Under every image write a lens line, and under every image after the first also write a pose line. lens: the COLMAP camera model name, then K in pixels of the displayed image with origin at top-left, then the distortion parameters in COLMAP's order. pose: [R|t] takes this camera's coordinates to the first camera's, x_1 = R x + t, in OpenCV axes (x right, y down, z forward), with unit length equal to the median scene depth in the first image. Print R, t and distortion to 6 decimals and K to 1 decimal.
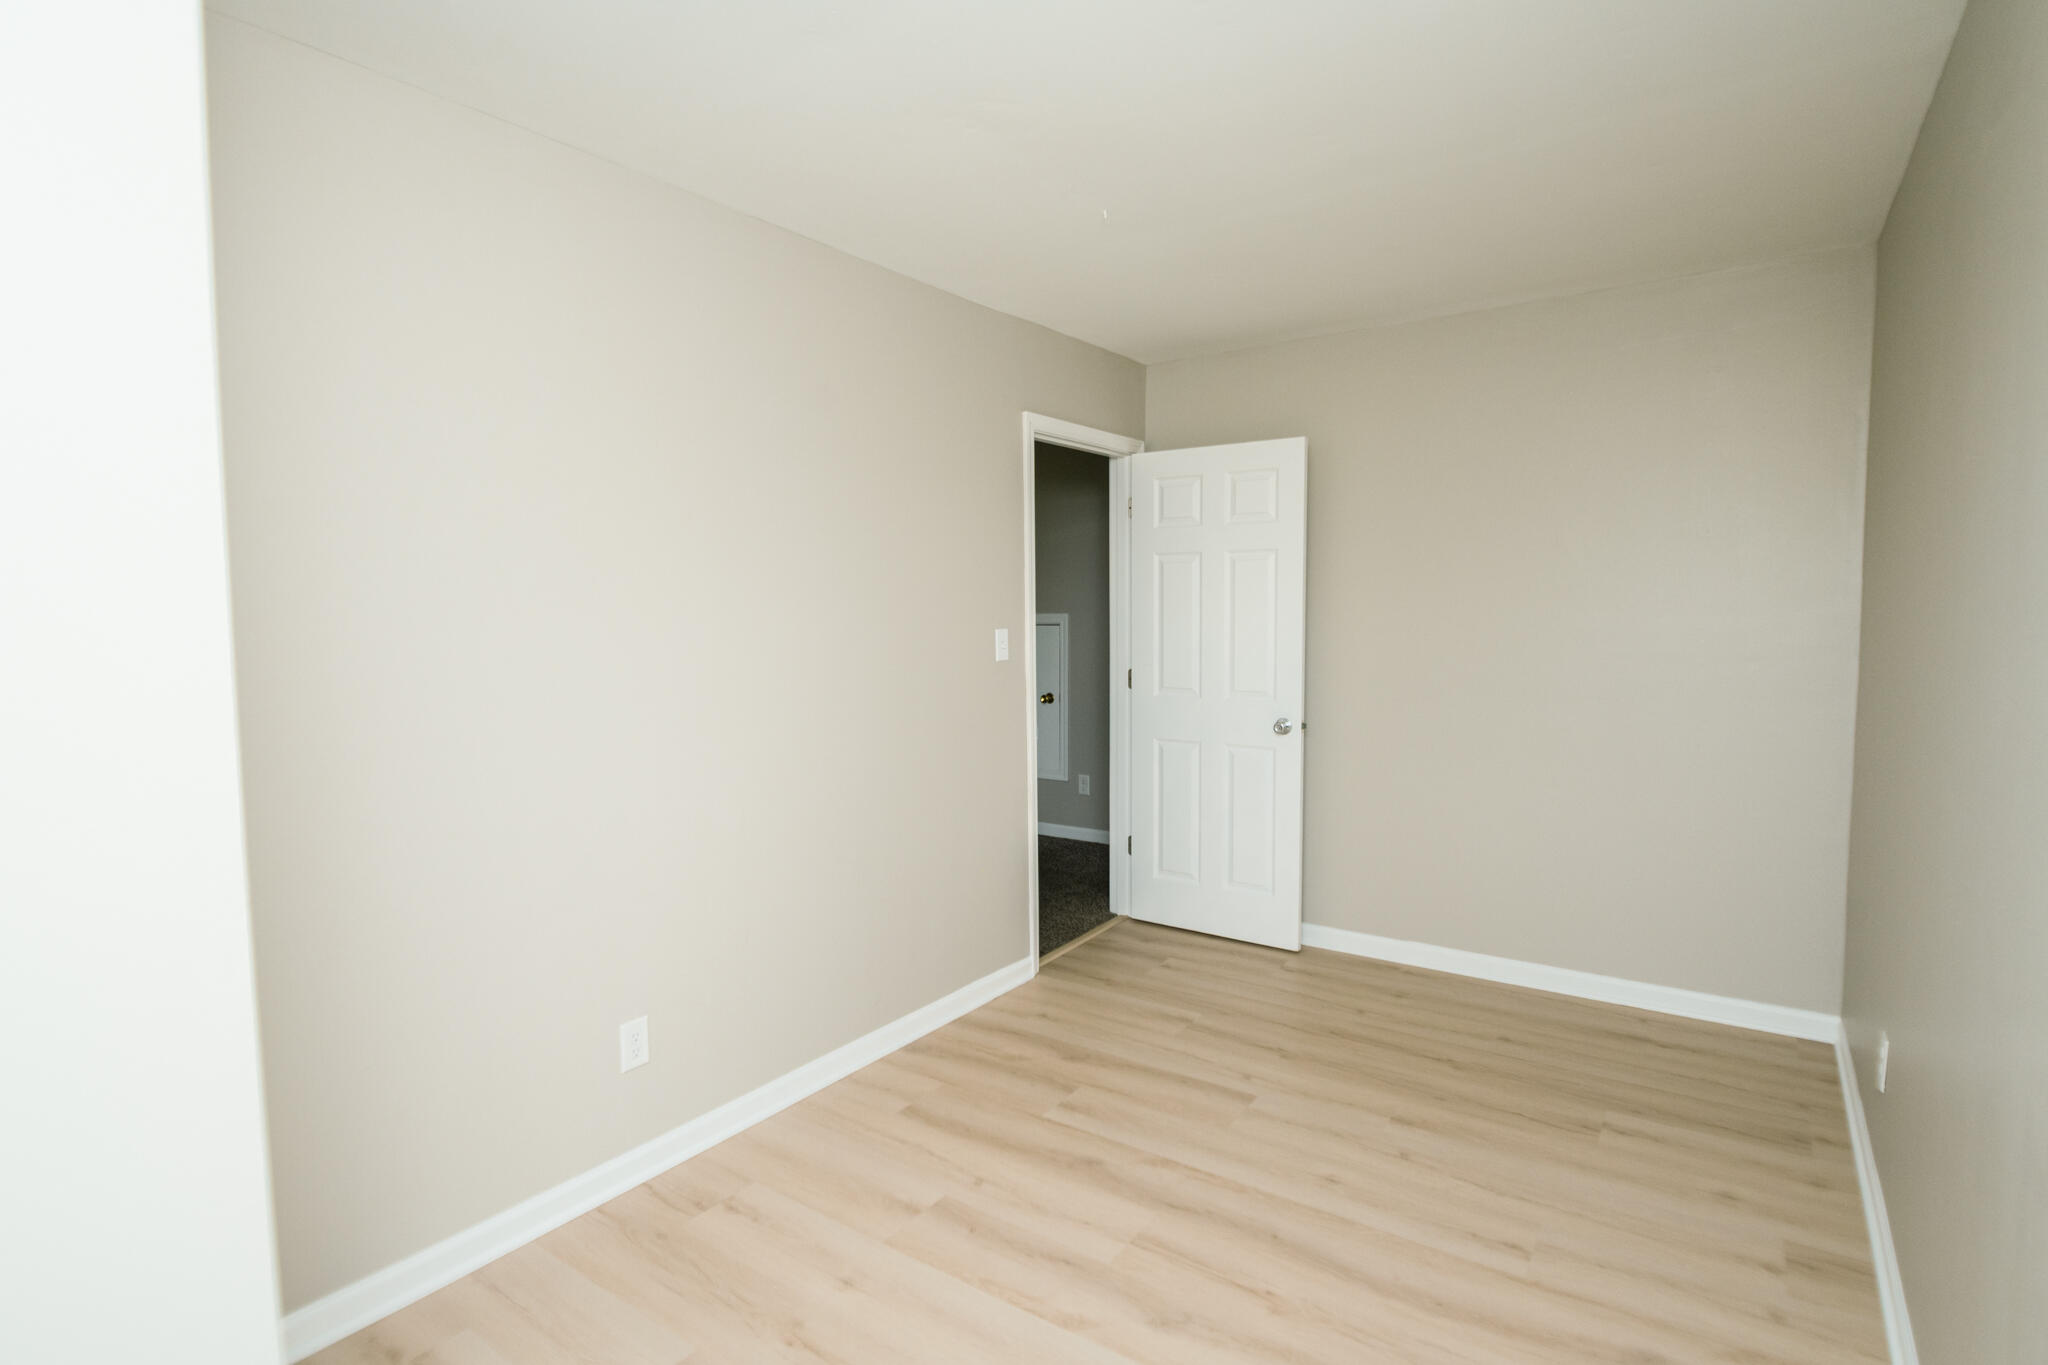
lens RADIAL K [[1031.0, 0, 1019.2], [0, 1031.0, 674.7], [0, 0, 1]] dist [-0.000611, -0.010892]
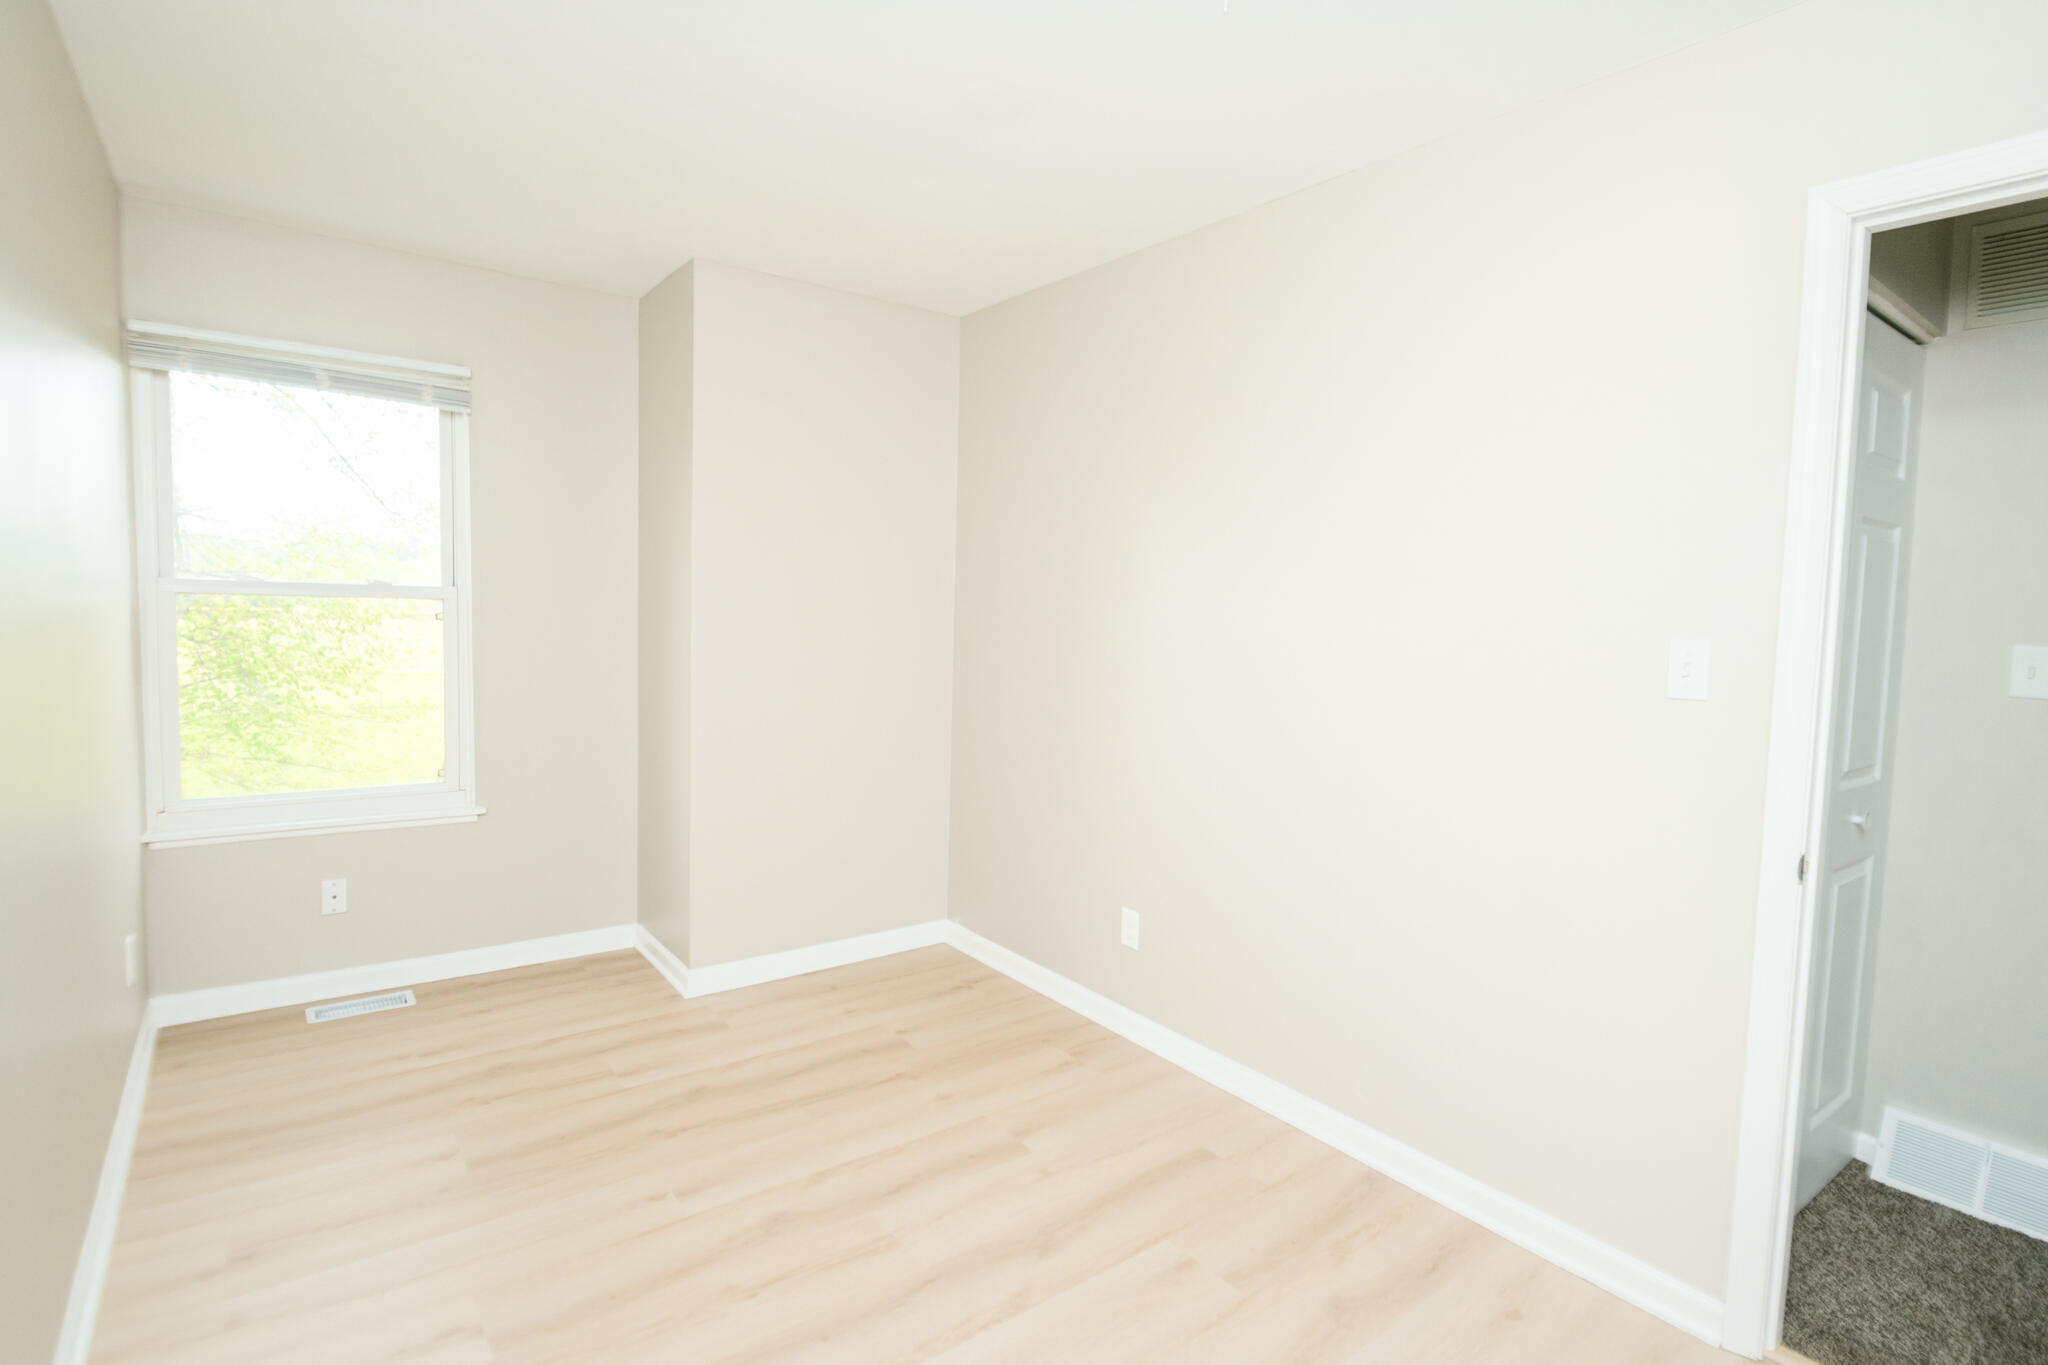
lens RADIAL K [[1031.0, 0, 1019.2], [0, 1031.0, 674.7], [0, 0, 1]] dist [-0.000611, -0.010892]
pose [[-0.314803, 0.068923, -0.946651, 0.780085], [-0.085302, 0.991270, 0.100538, -0.065021], [0.945316, 0.112401, -0.306175, 1.107401]]
